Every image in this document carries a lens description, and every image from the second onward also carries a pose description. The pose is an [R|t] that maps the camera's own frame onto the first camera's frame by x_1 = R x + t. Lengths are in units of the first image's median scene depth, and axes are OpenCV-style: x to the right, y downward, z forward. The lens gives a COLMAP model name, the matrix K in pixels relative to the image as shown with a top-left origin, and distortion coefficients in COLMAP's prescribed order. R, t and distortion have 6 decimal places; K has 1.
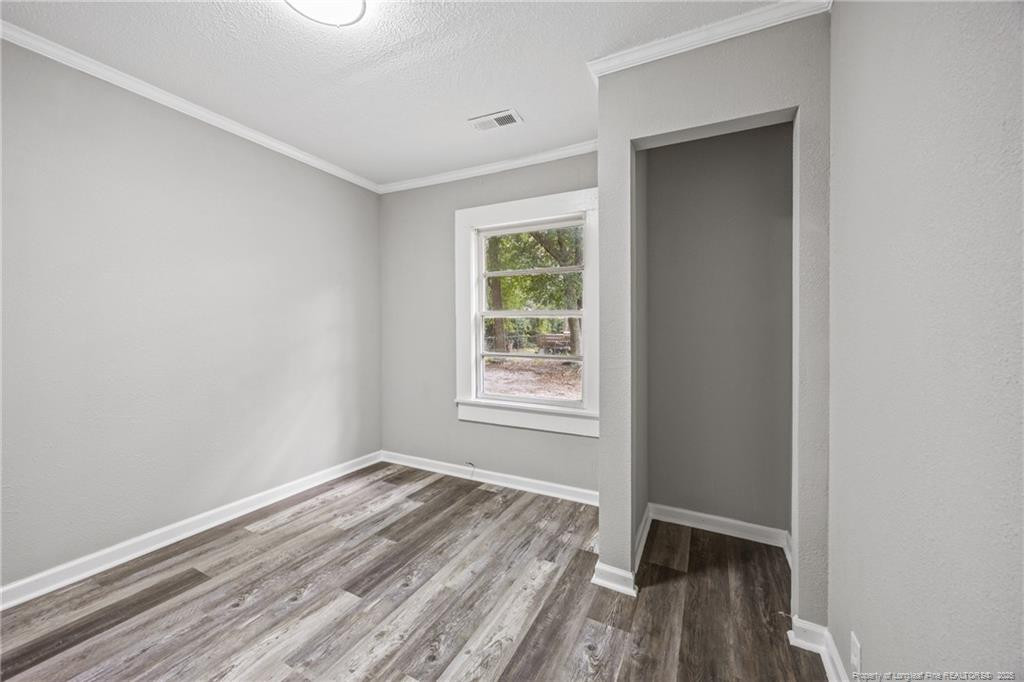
lens RADIAL K [[390.4, 0, 508.4], [0, 390.4, 338.0], [0, 0, 1]] dist [-0.003074, 0.000410]
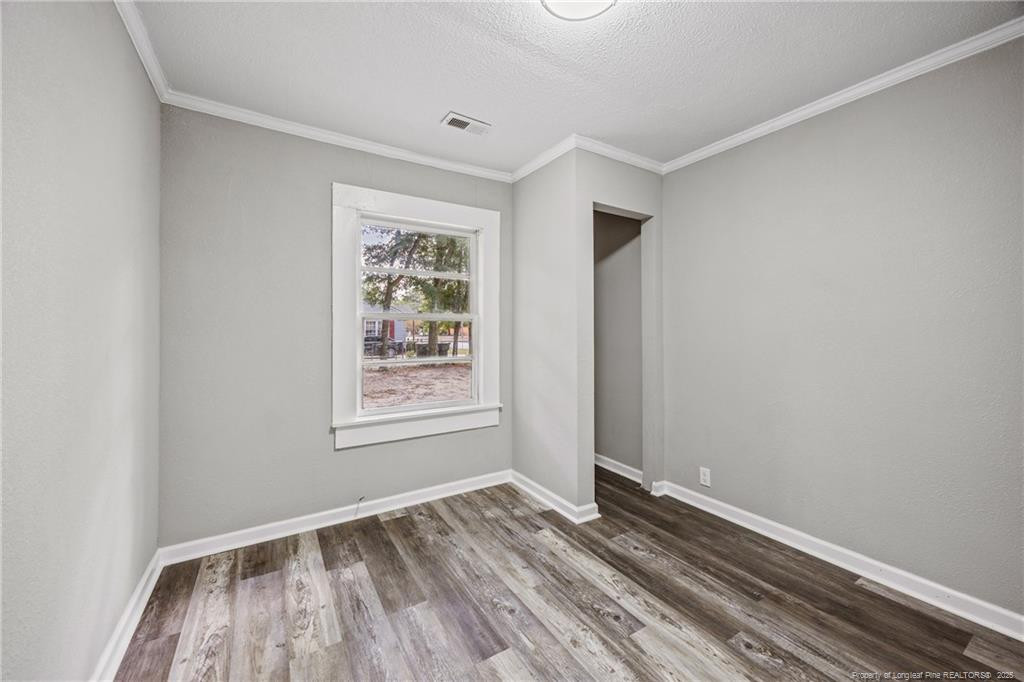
lens RADIAL K [[390.4, 0, 506.5], [0, 390.4, 331.6], [0, 0, 1]] dist [-0.003074, 0.000410]
pose [[0.517038, -0.010445, 0.855898, -0.862365], [0.025205, 0.999678, -0.003027, -0.022134], [-0.855591, 0.023138, 0.517135, 0.422817]]
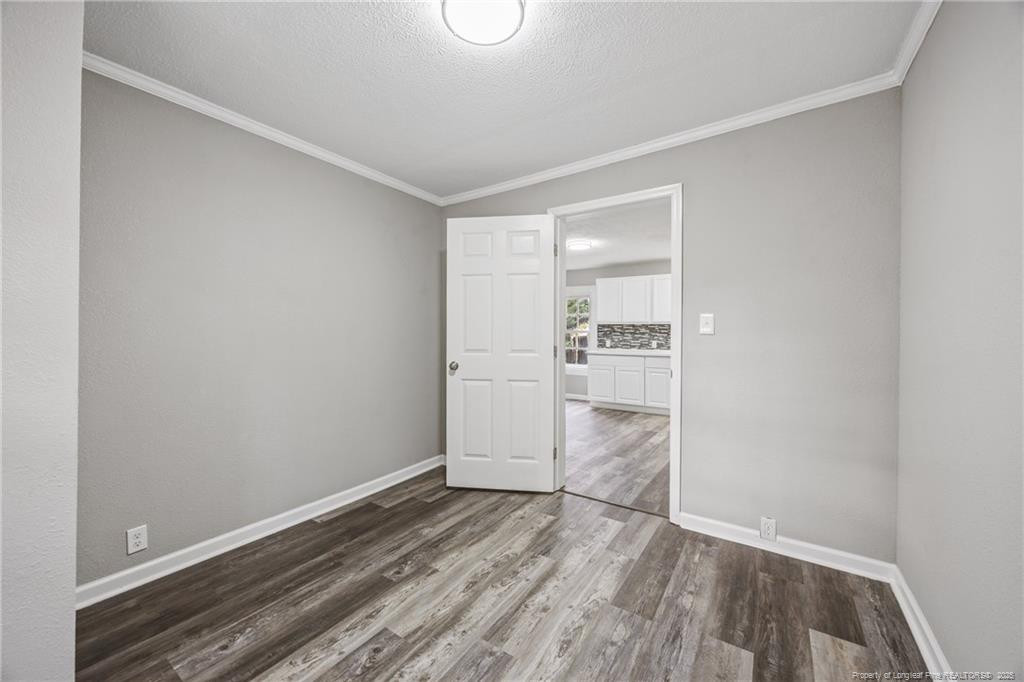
lens RADIAL K [[390.4, 0, 511.1], [0, 390.4, 338.5], [0, 0, 1]] dist [-0.003074, 0.000410]
pose [[-0.992812, -0.010776, 0.119197, -0.428197], [-0.006045, 0.999182, 0.039986, -0.038206], [-0.119531, 0.038978, -0.992065, 1.254019]]
